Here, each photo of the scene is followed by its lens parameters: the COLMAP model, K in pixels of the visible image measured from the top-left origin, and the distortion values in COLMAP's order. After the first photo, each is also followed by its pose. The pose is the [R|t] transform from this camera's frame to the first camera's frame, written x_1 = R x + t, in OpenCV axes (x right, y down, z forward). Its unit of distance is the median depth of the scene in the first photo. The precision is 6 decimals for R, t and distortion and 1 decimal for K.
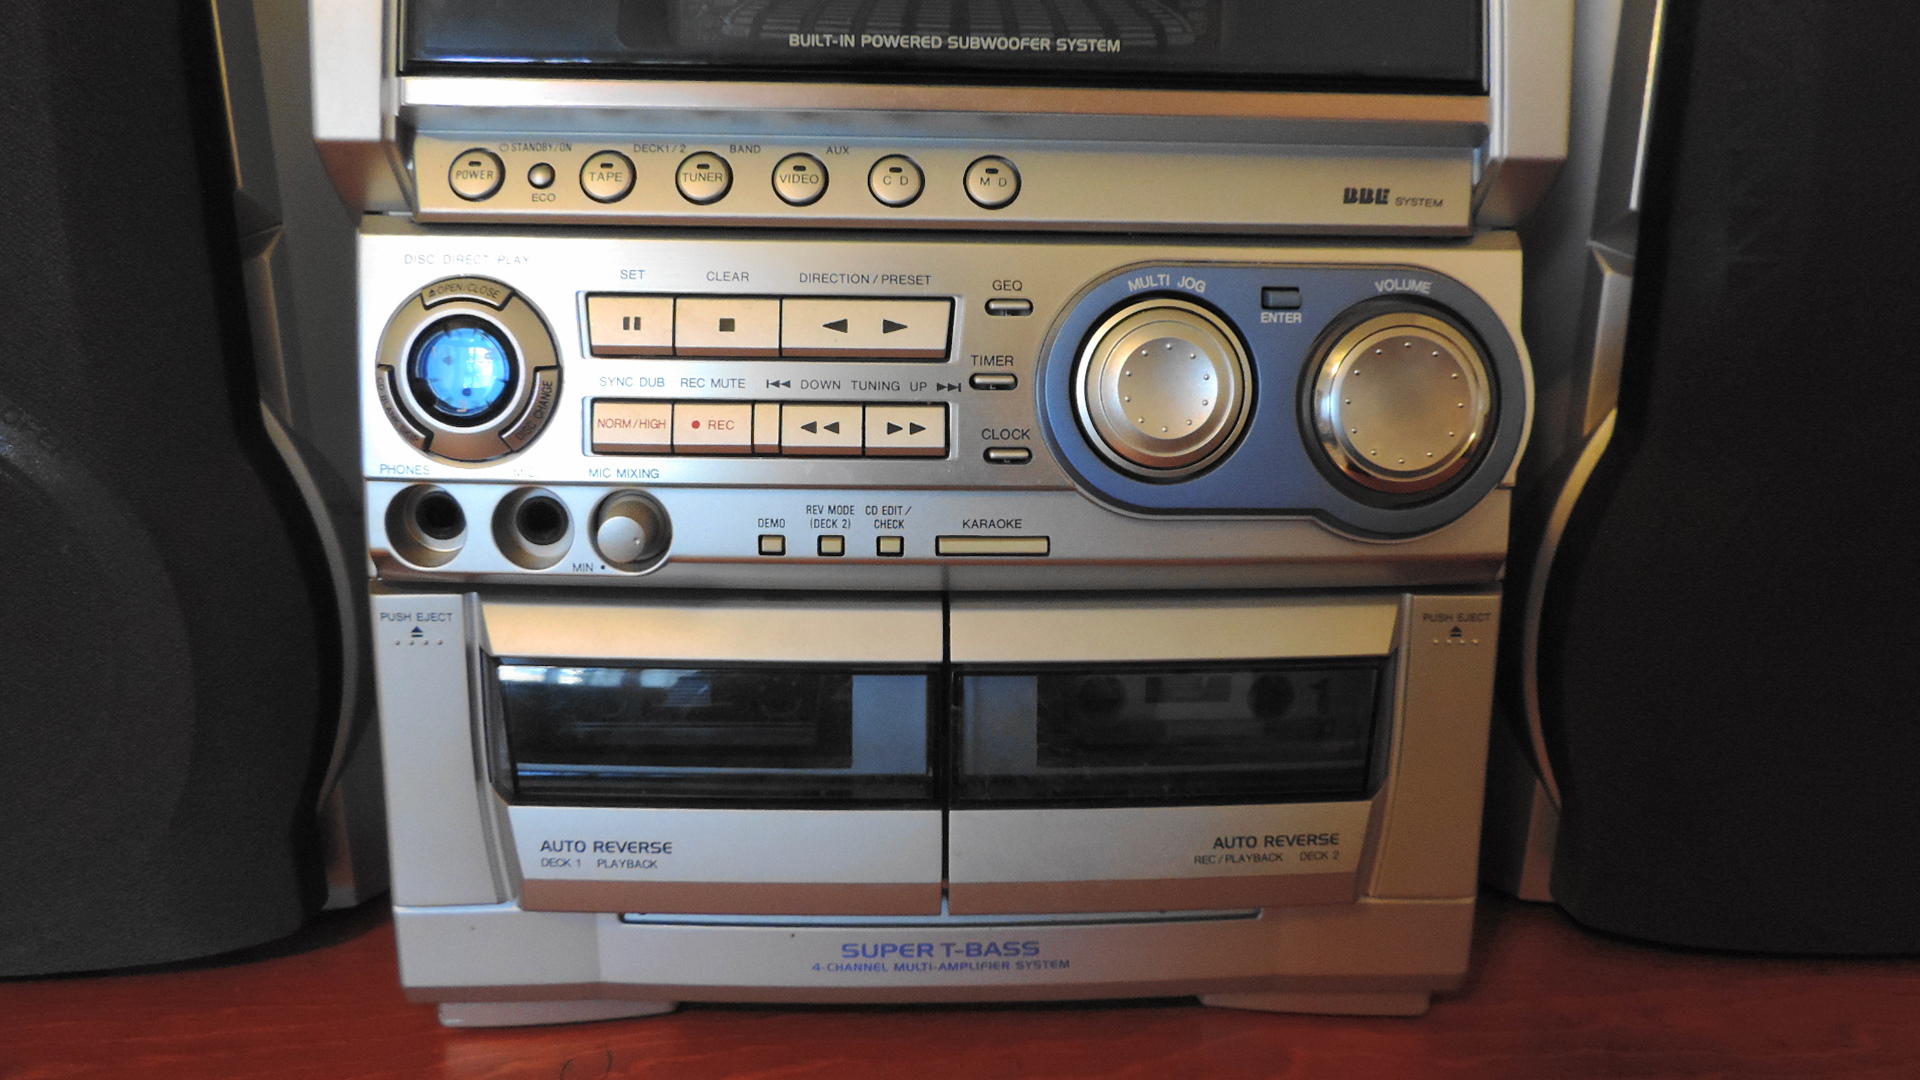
lens RADIAL K [[1382.3, 0, 961.1], [0, 1382.3, 541.2], [0, 0, 1]] dist [-0.009648, -0.012109]
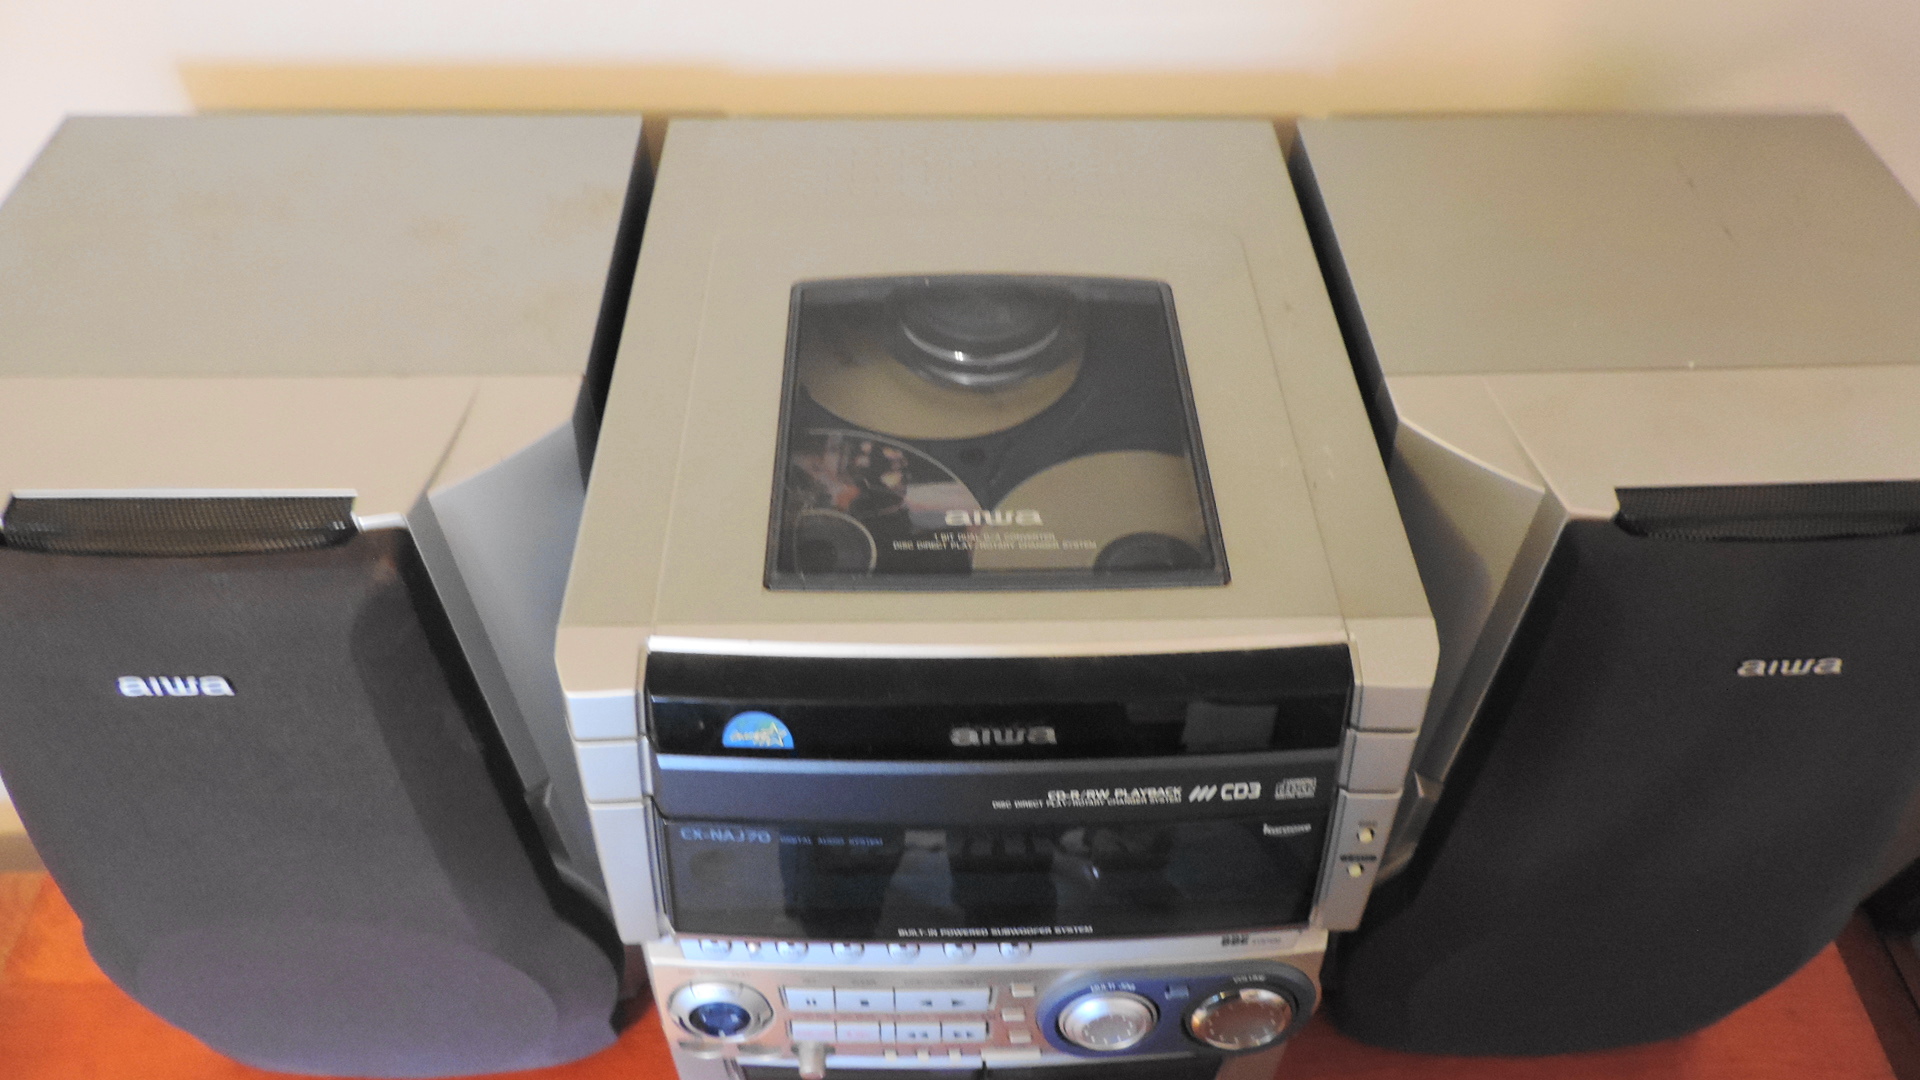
lens RADIAL K [[1382.3, 0, 958.4], [0, 1382.3, 523.7], [0, 0, 1]] dist [-0.009648, -0.012109]
pose [[0.999913, 0.009035, -0.009615, -0.035435], [-0.002218, 0.833481, 0.552543, -1.600658], [0.013006, -0.552474, 0.833429, -0.136736]]
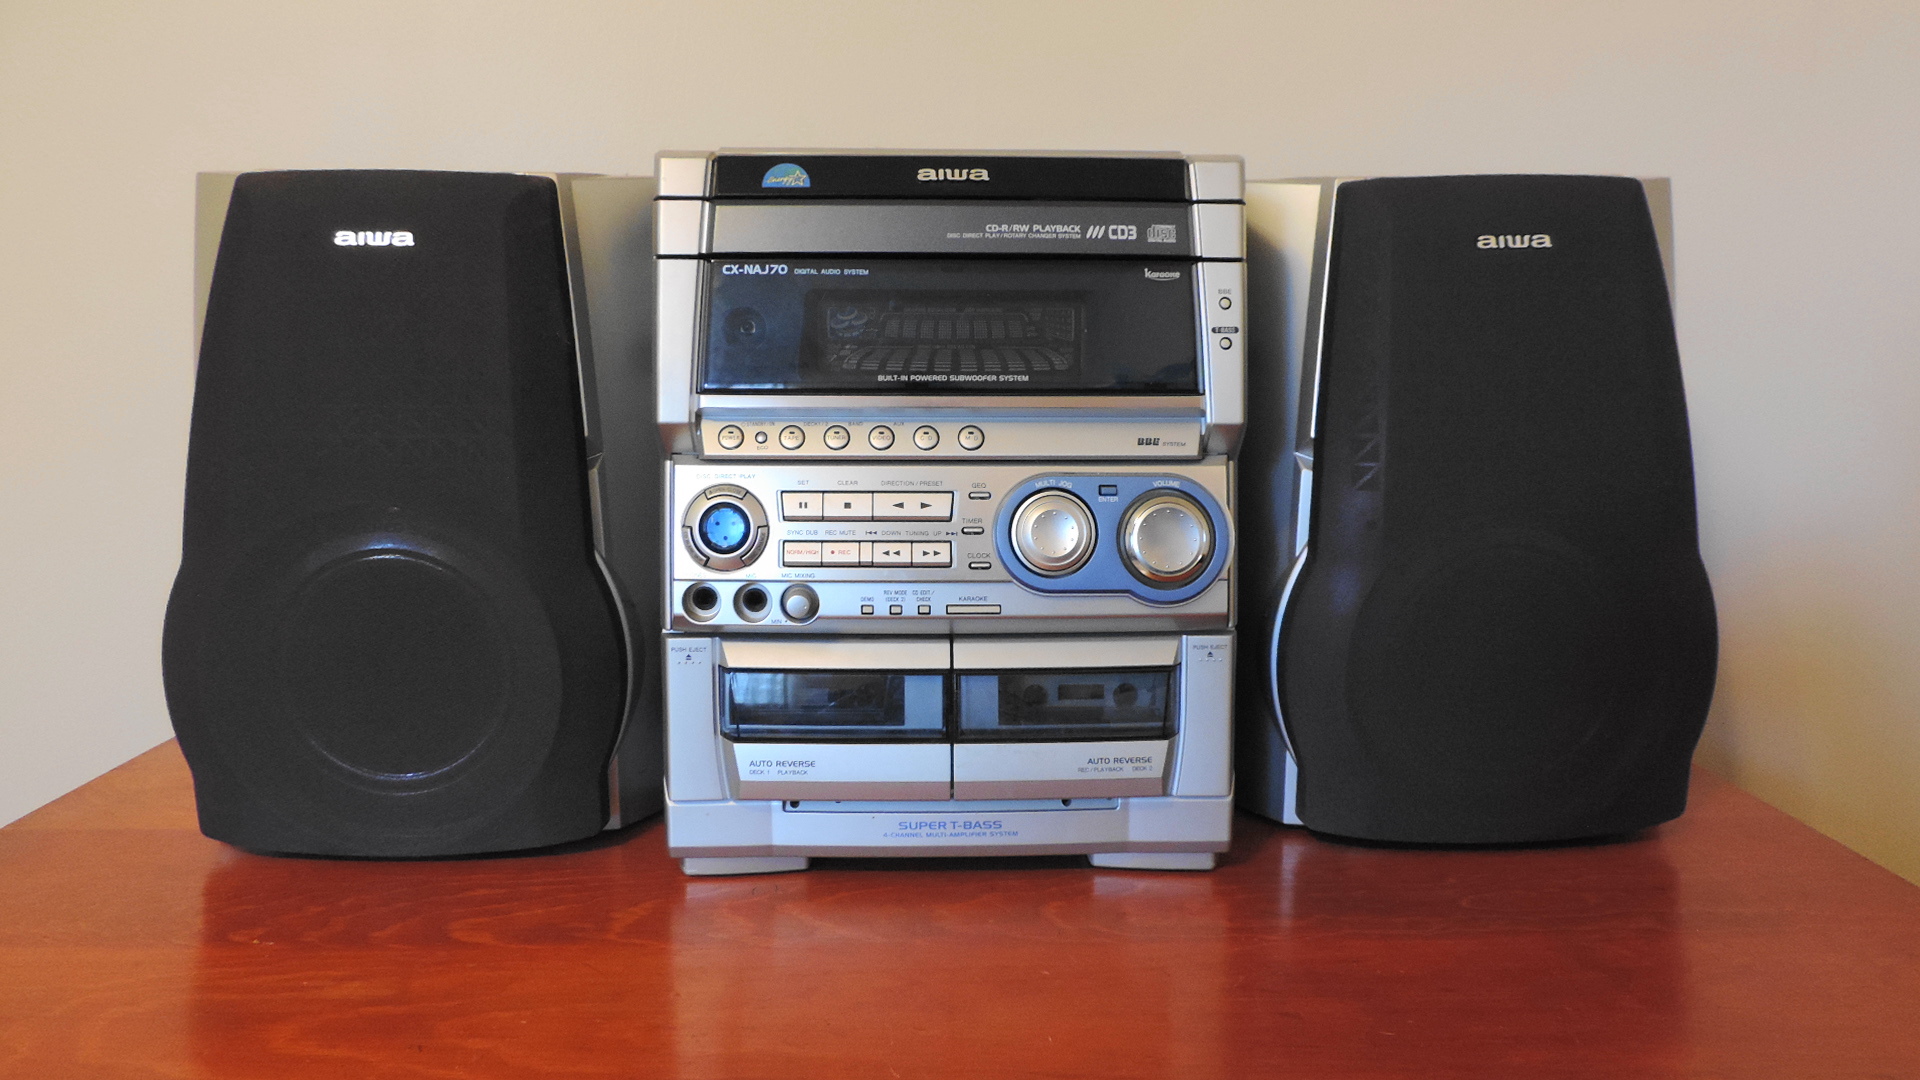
lens RADIAL K [[1382.3, 0, 951.2], [0, 1382.3, 530.4], [0, 0, 1]] dist [-0.009648, -0.012109]
pose [[0.999876, -0.010126, -0.012081, 0.015628], [0.008631, 0.992984, -0.117930, 0.130460], [0.013190, 0.117811, 0.992948, -1.079238]]
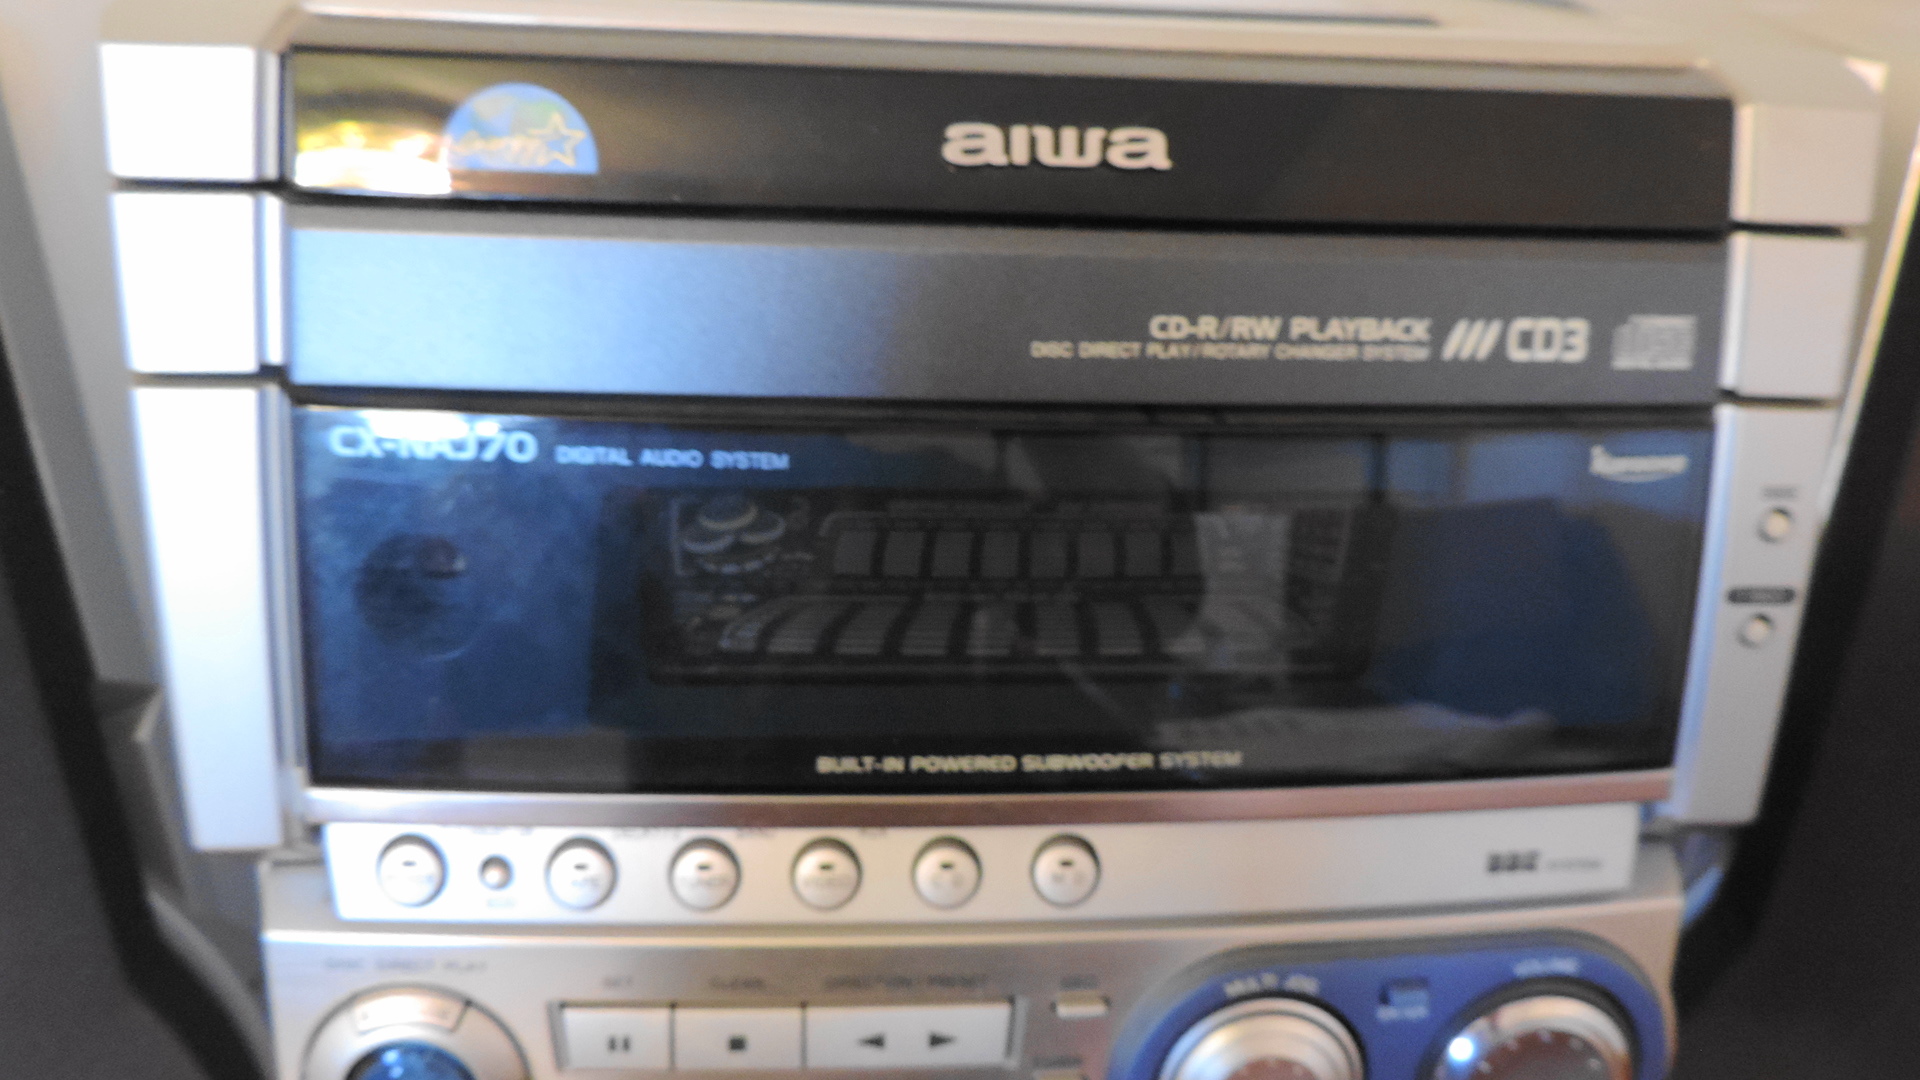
lens RADIAL K [[1382.3, 0, 964.8], [0, 1382.3, 535.3], [0, 0, 1]] dist [-0.009648, -0.012109]
pose [[0.998502, 0.006284, 0.054358, -0.078914], [-0.016457, 0.981881, 0.188785, -0.586133], [-0.052186, -0.189396, 0.980513, 0.243911]]
